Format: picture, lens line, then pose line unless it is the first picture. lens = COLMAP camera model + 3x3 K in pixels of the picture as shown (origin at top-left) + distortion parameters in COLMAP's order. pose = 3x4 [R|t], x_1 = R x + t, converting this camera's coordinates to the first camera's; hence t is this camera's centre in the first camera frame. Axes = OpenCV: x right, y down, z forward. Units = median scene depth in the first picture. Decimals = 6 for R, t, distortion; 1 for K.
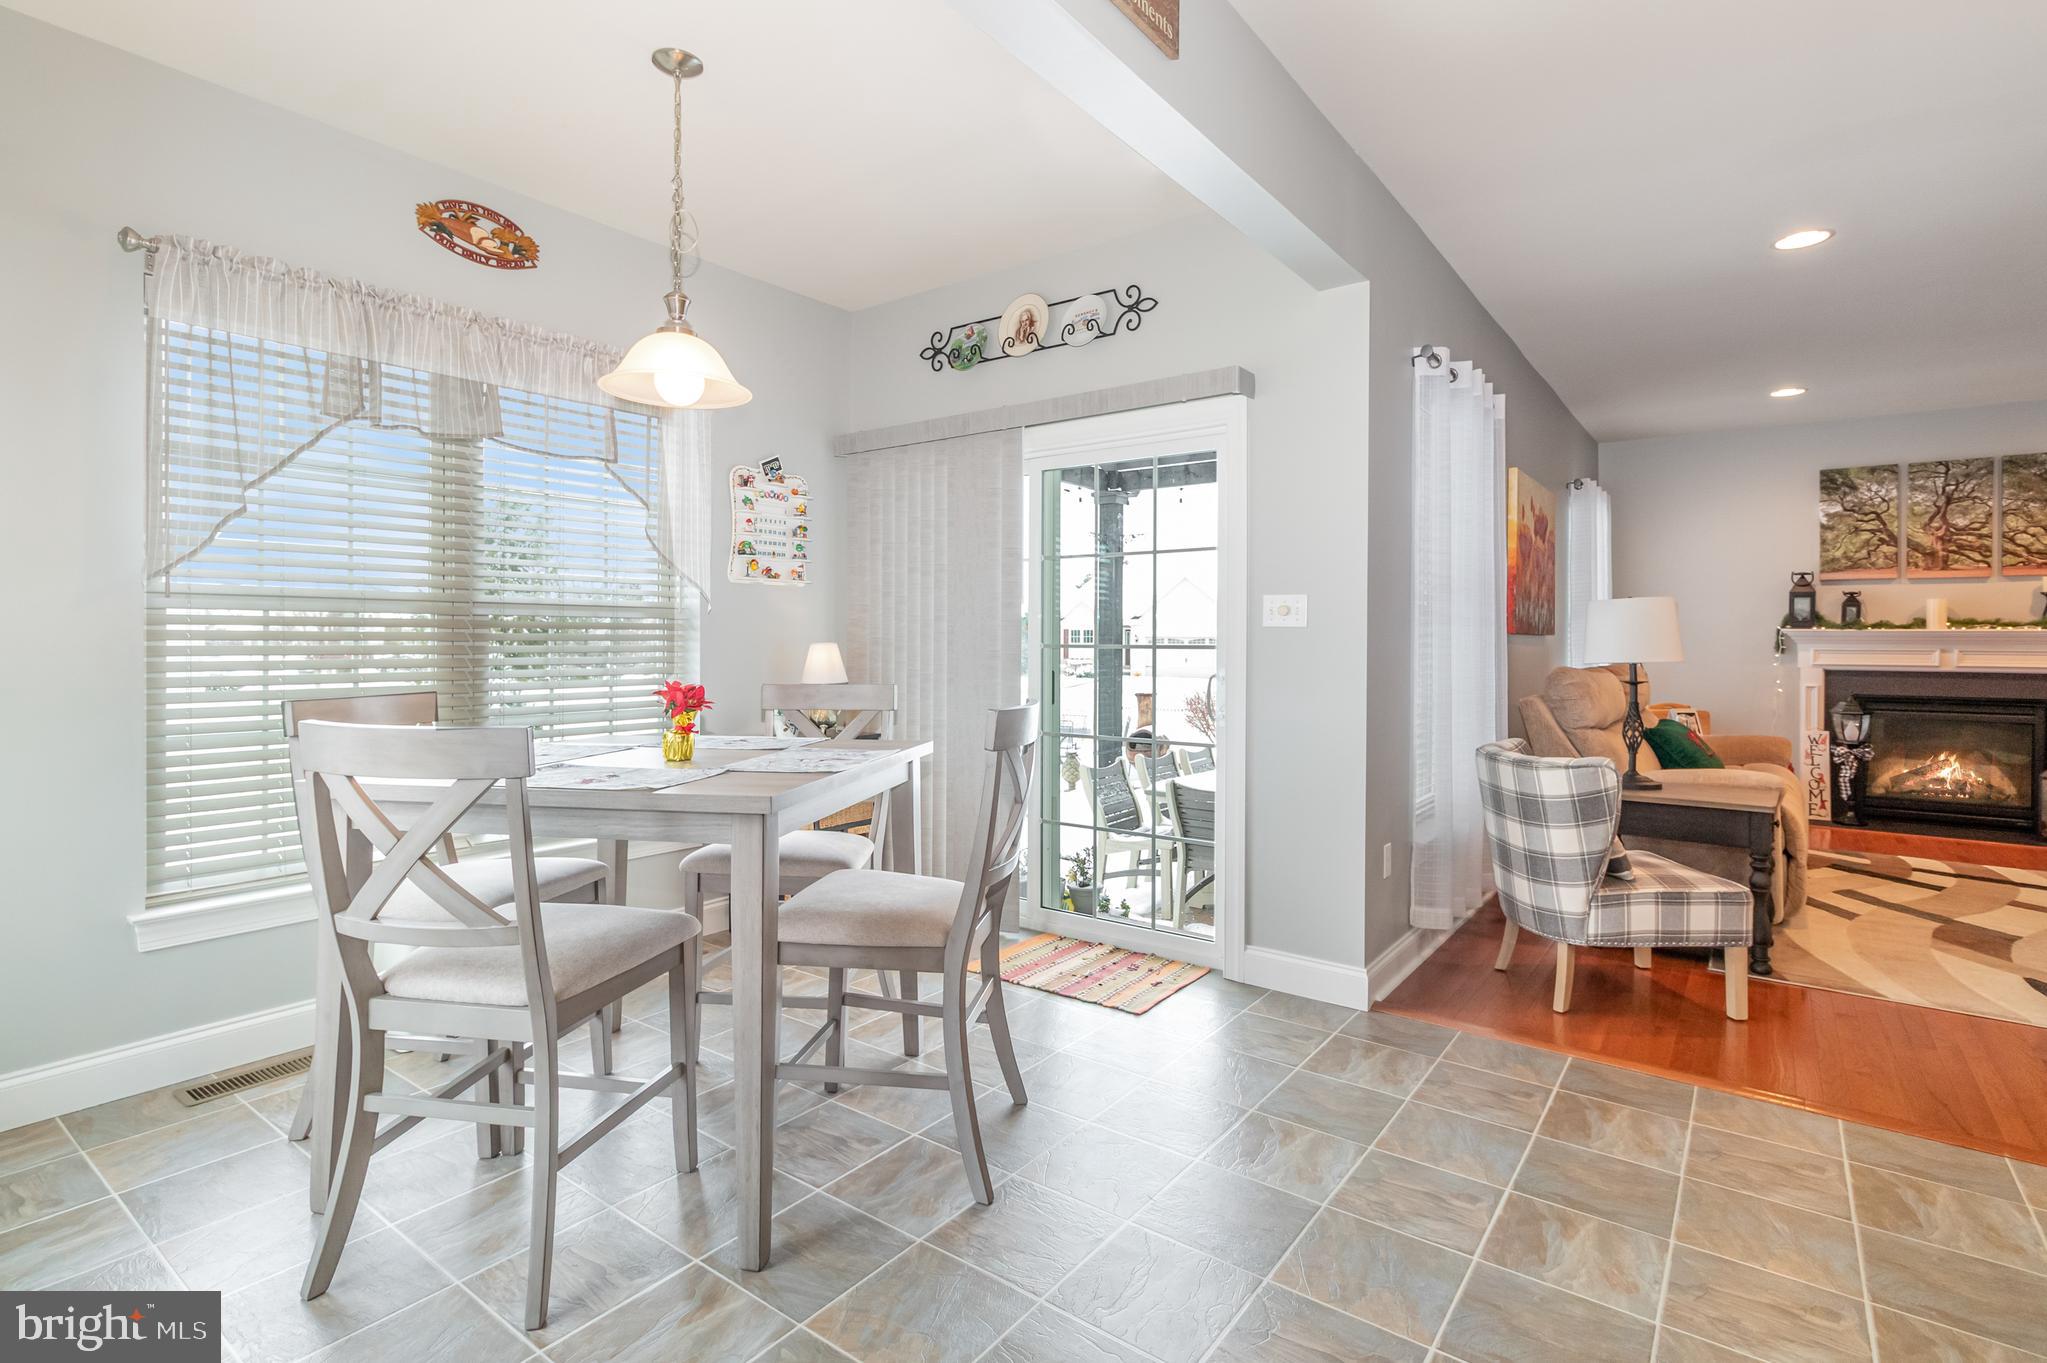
lens RADIAL K [[988.2, 0, 1034.8], [0, 988.2, 644.5], [0, 0, 1]] dist [-0.000049, -0.000166]
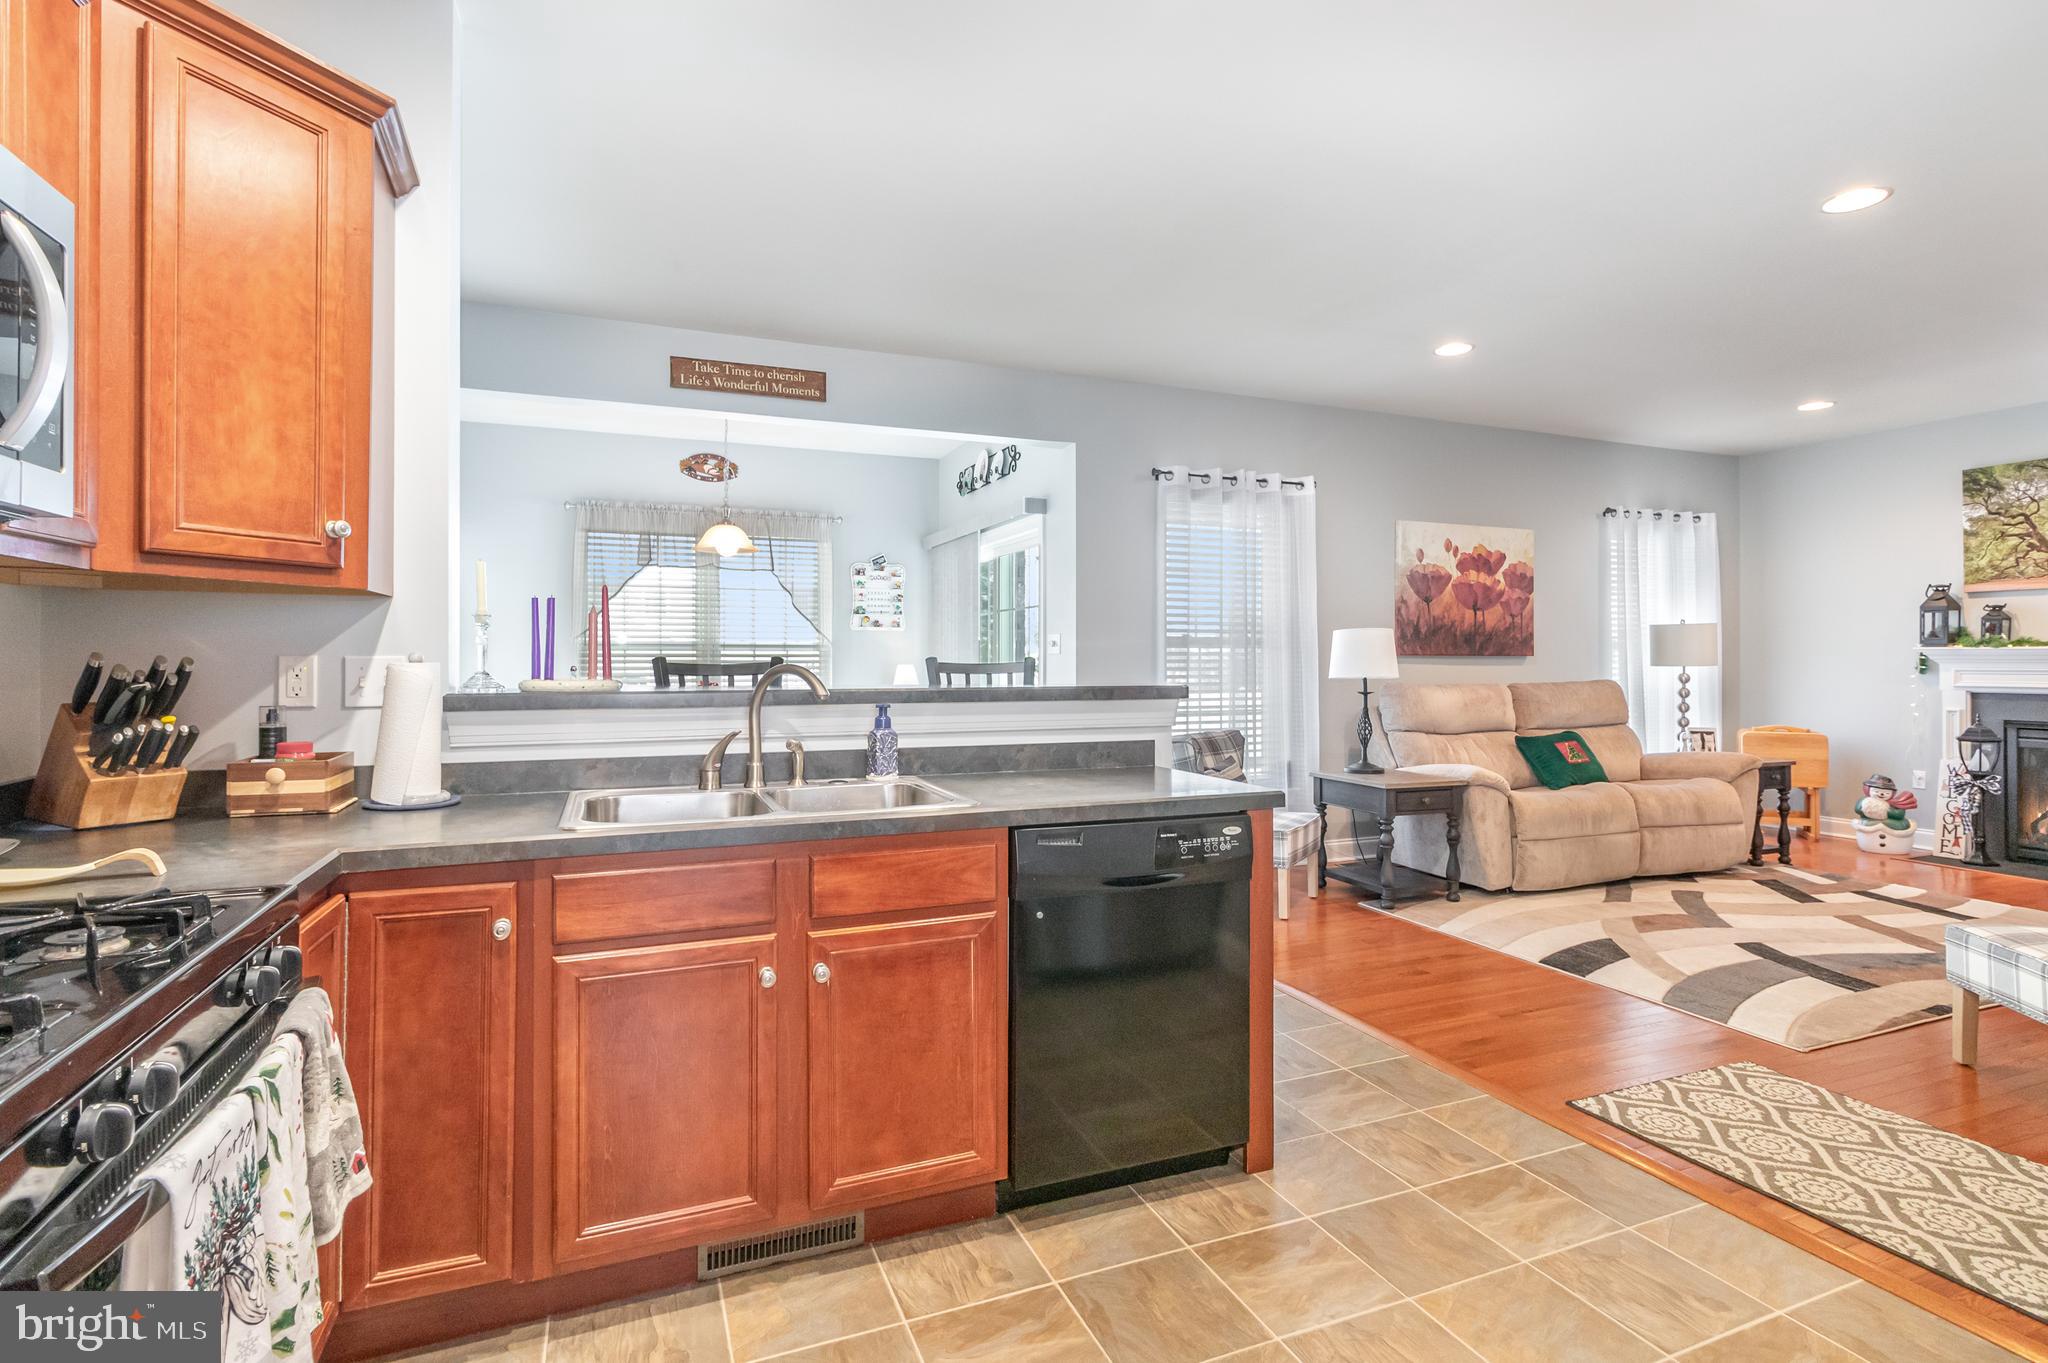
lens RADIAL K [[988.6, 0, 1035.3], [0, 988.6, 644.5], [0, 0, 1]] dist [-0.000049, -0.000166]
pose [[0.857738, -0.012251, -0.513942, 0.558808], [0.001011, 0.999754, -0.022143, 0.001381], [0.514087, 0.018474, 0.857539, -0.215752]]
